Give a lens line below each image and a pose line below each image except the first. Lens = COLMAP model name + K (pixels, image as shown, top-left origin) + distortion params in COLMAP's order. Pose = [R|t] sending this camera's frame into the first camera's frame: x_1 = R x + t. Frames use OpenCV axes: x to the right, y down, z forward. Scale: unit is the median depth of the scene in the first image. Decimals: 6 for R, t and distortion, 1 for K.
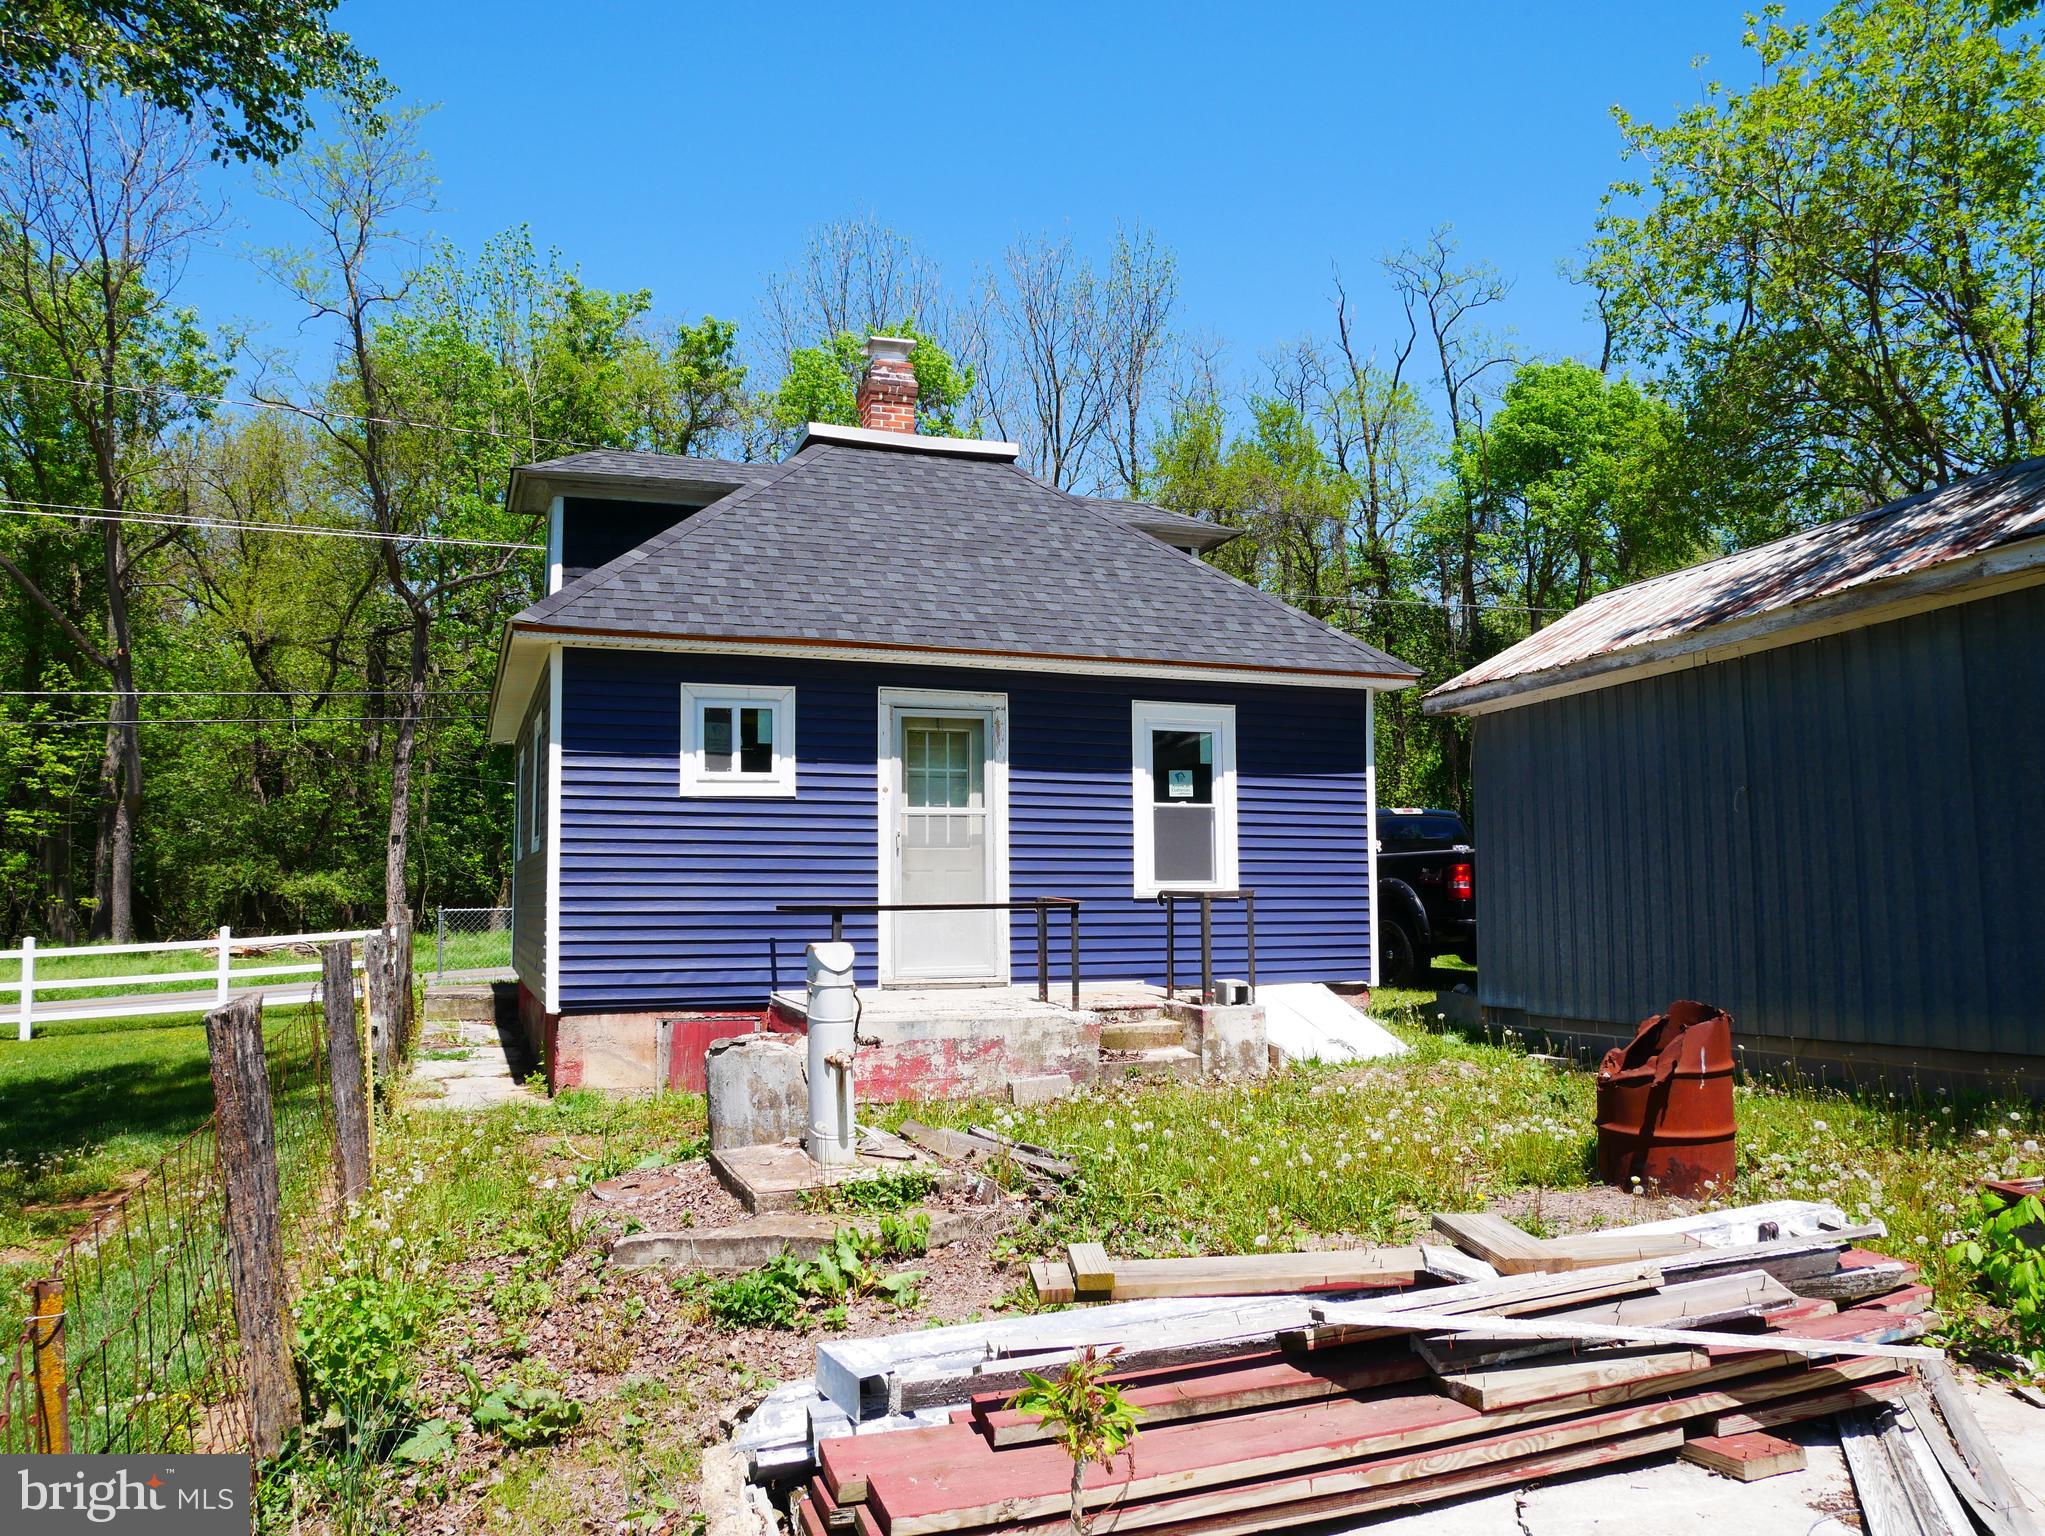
lens RADIAL K [[1583.2, 0, 1014.9], [0, 1583.2, 778.8], [0, 0, 1]] dist [-0.098112, 0.067014]
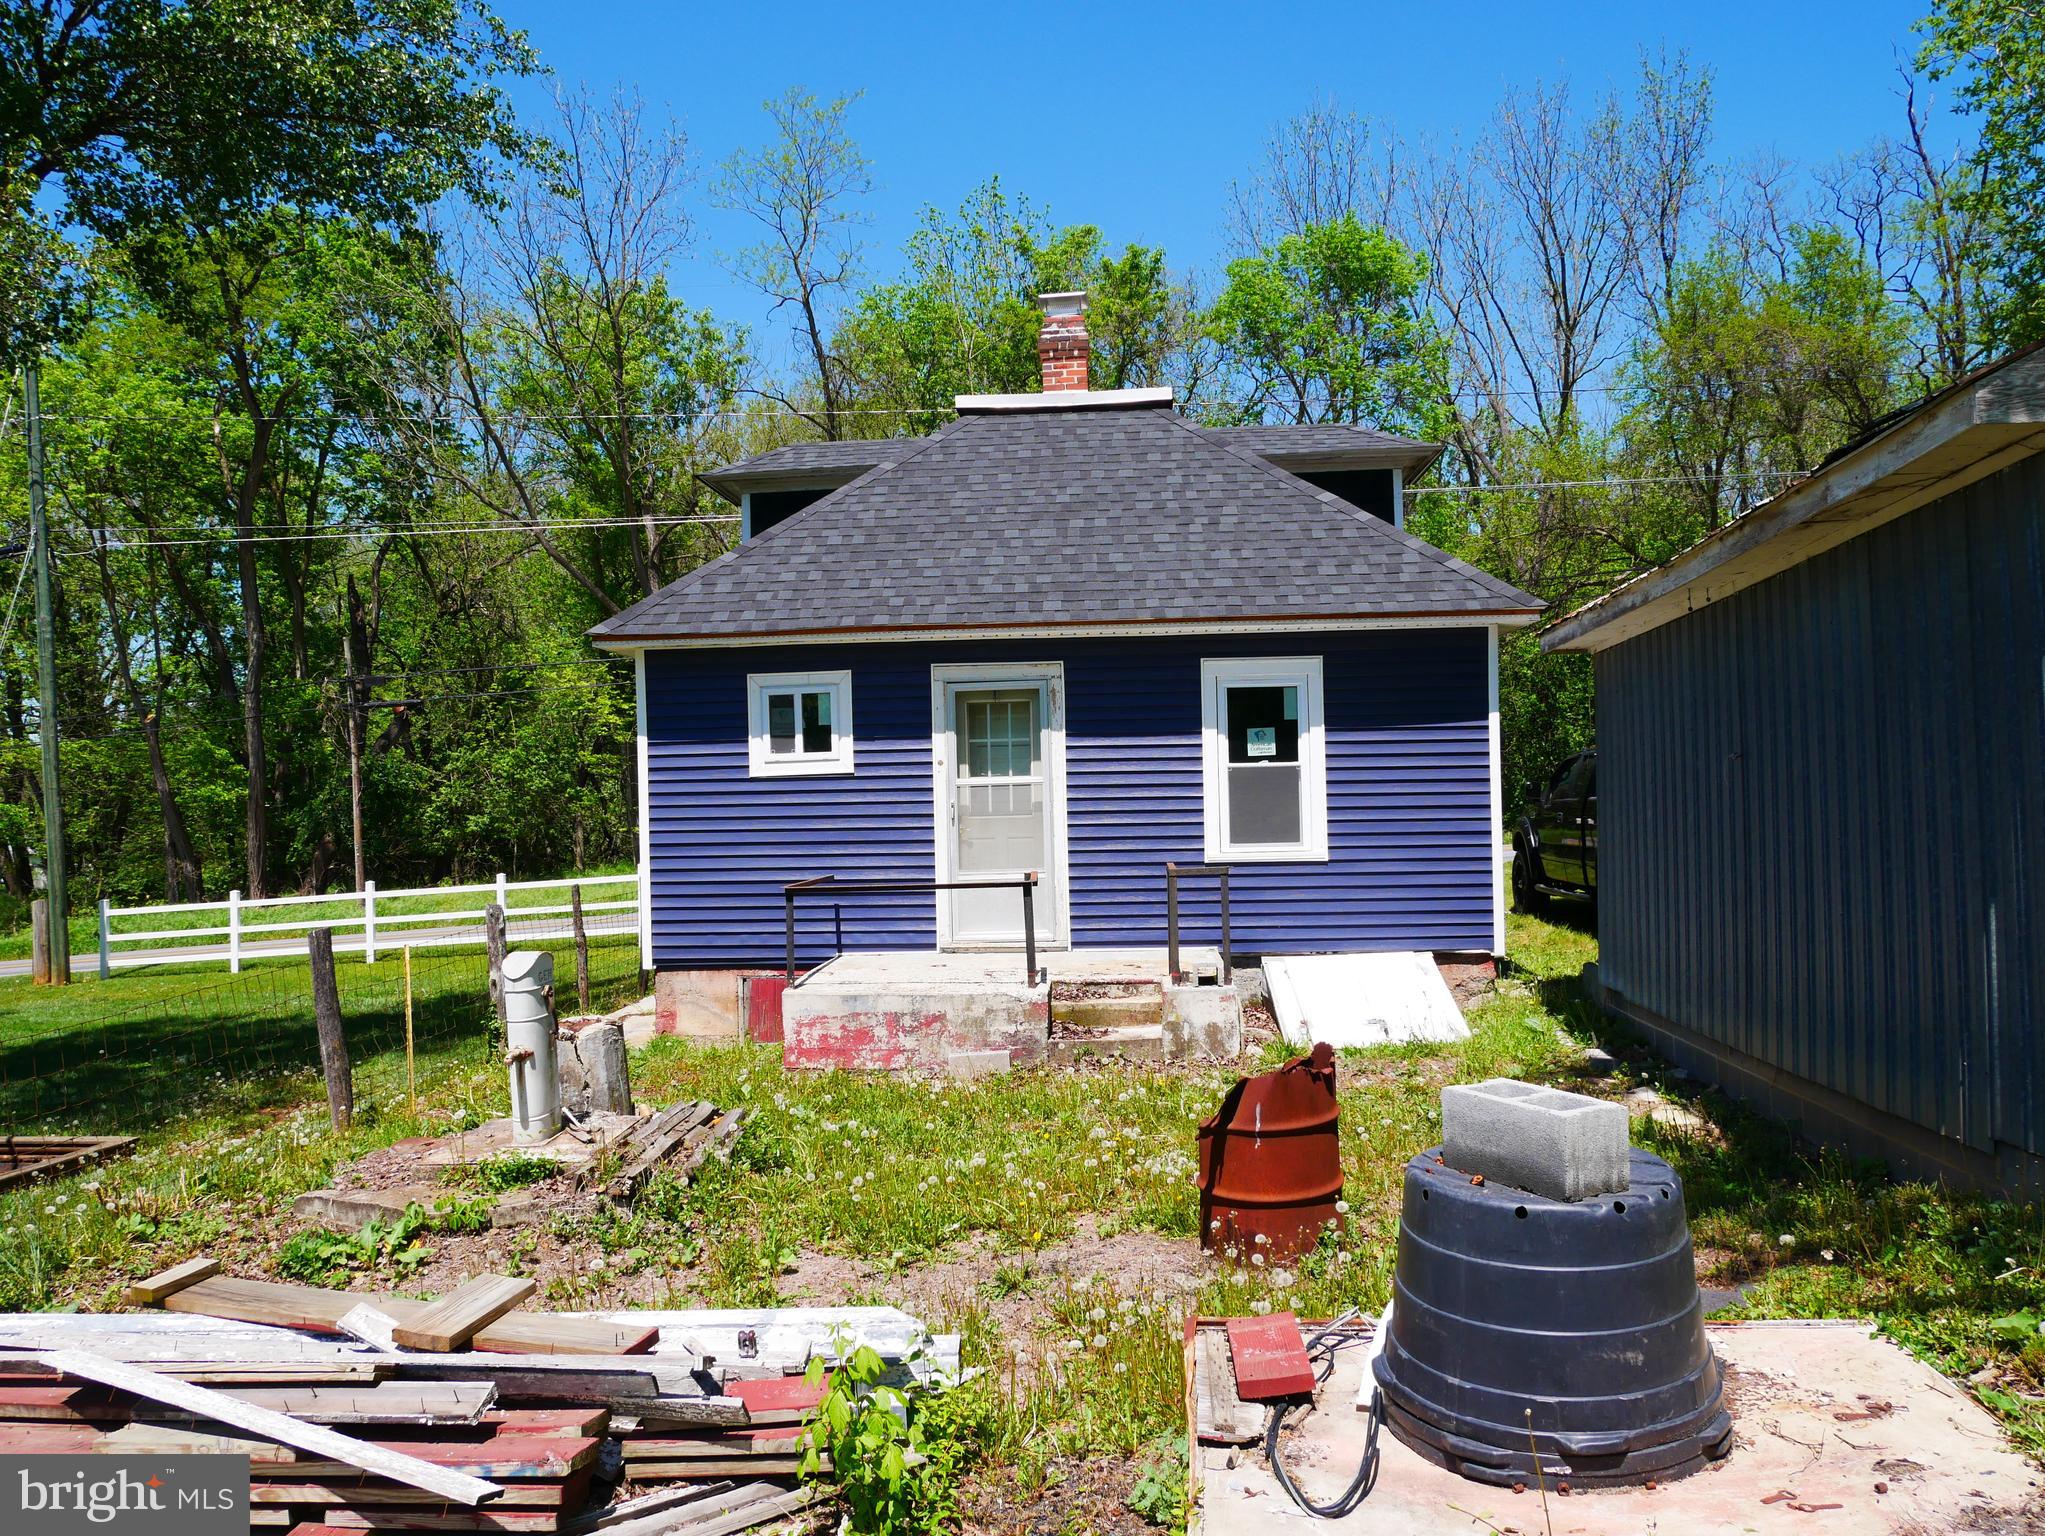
lens RADIAL K [[1583.2, 0, 1014.9], [0, 1583.2, 778.8], [0, 0, 1]] dist [-0.098112, 0.067014]
pose [[0.895442, -0.018083, -0.444812, 0.424371], [0.051043, 0.996756, 0.062232, -0.044782], [0.442243, -0.078430, 0.893459, 0.084875]]
